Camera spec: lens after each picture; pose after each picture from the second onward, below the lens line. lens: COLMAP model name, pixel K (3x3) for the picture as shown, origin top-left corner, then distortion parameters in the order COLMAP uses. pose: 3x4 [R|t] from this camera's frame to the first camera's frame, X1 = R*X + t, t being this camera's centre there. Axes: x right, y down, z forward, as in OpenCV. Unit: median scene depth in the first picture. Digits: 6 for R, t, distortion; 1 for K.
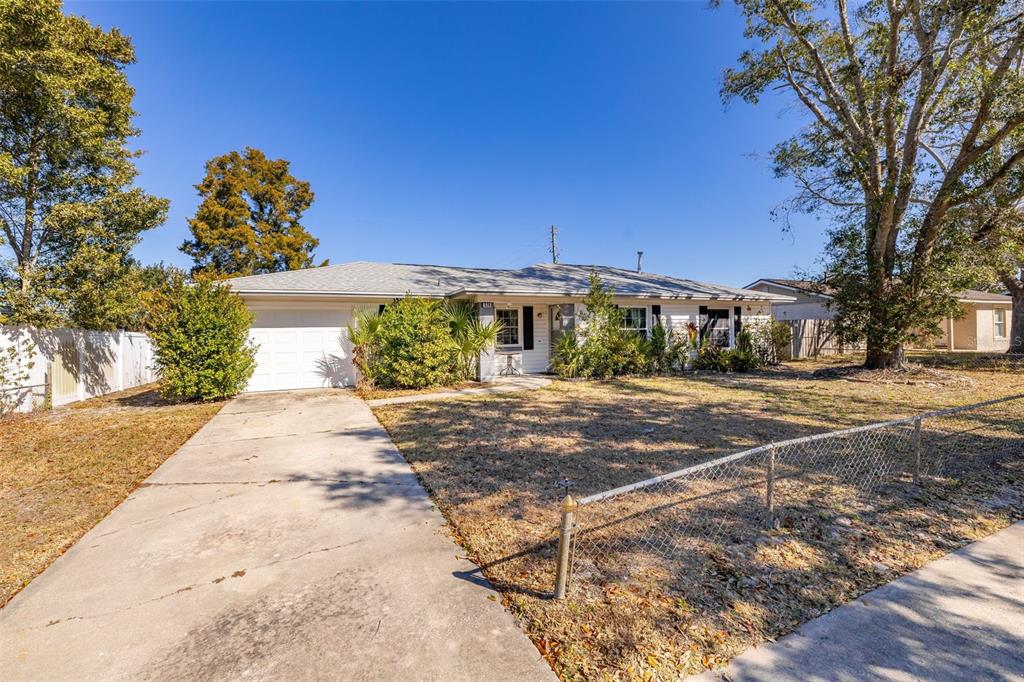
lens RADIAL K [[431.3, 0, 512.6], [0, 431.3, 337.6], [0, 0, 1]] dist [0.003574, 0.000555]
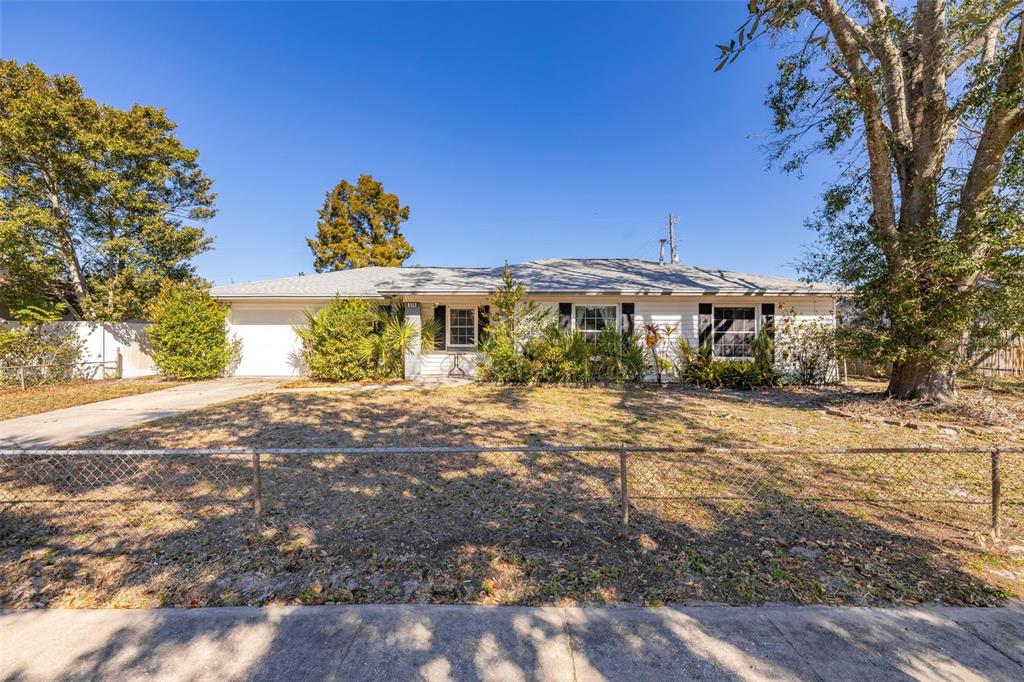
lens RADIAL K [[431.3, 0, 512.6], [0, 431.3, 337.6], [0, 0, 1]] dist [0.003574, 0.000555]
pose [[0.909200, 0.023093, -0.415718, 0.497175], [-0.022076, 0.999730, 0.007253, -0.009447], [0.415773, 0.002582, 0.909465, 0.149688]]
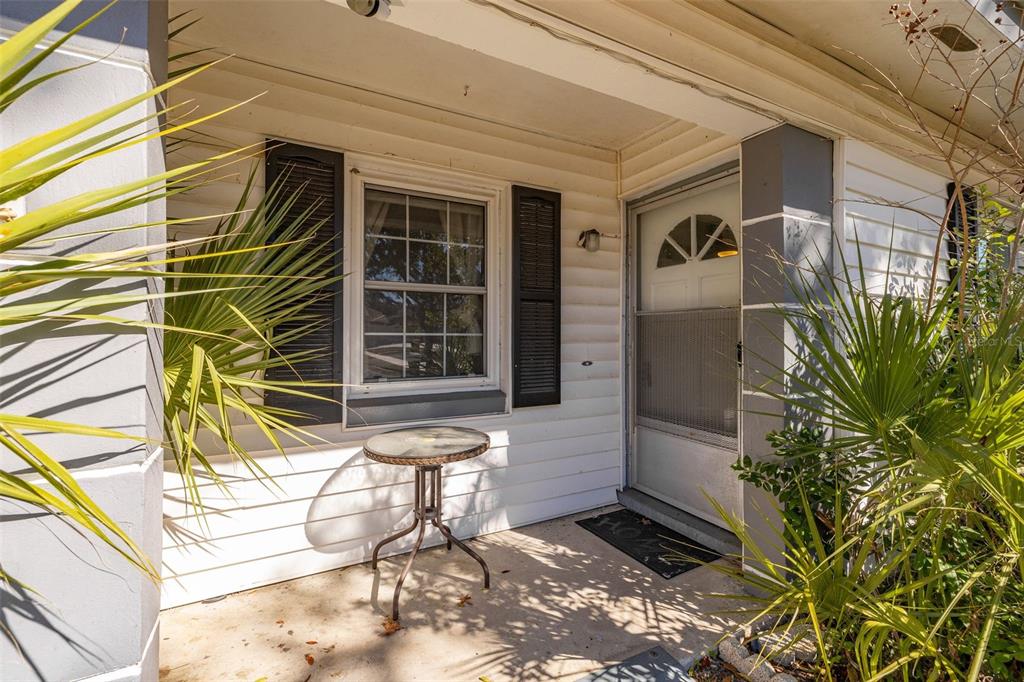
lens RADIAL K [[431.3, 0, 512.6], [0, 431.3, 337.6], [0, 0, 1]] dist [0.003574, 0.000555]
pose [[0.998525, 0.019119, 0.050816, 0.015039], [-0.019198, 0.999815, 0.001063, -0.003560], [-0.050786, -0.002037, 0.998707, 0.802287]]
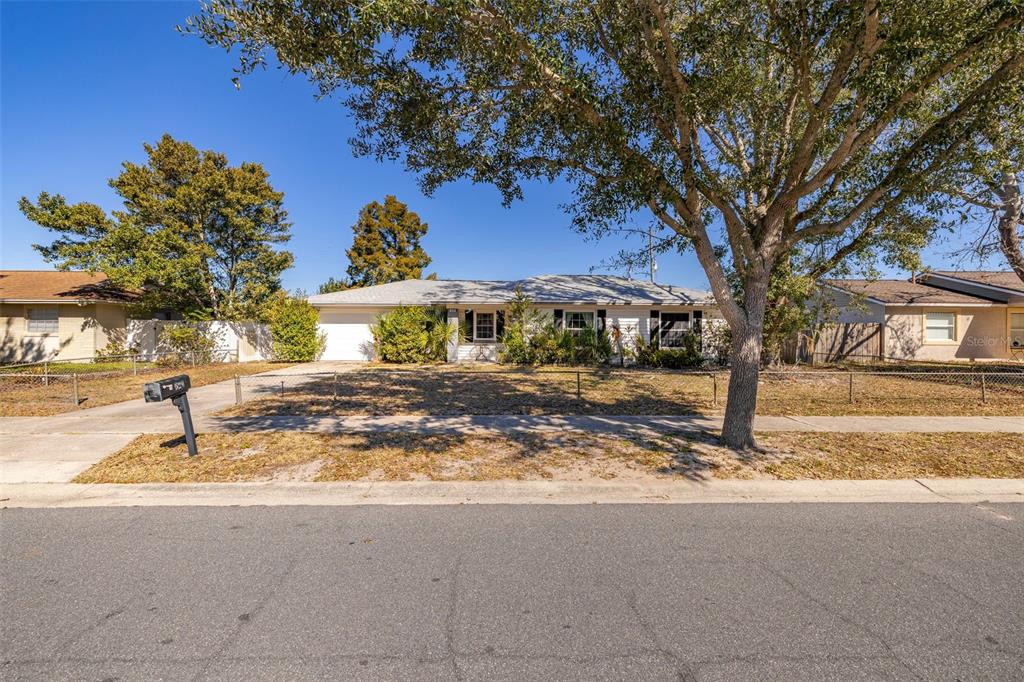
lens RADIAL K [[431.3, 0, 512.6], [0, 431.3, 337.6], [0, 0, 1]] dist [0.003574, 0.000555]
pose [[0.914215, 0.027999, -0.404261, 0.619052], [-0.025643, 0.999608, 0.011242, -0.004297], [0.404418, 0.000089, 0.914574, -0.221709]]
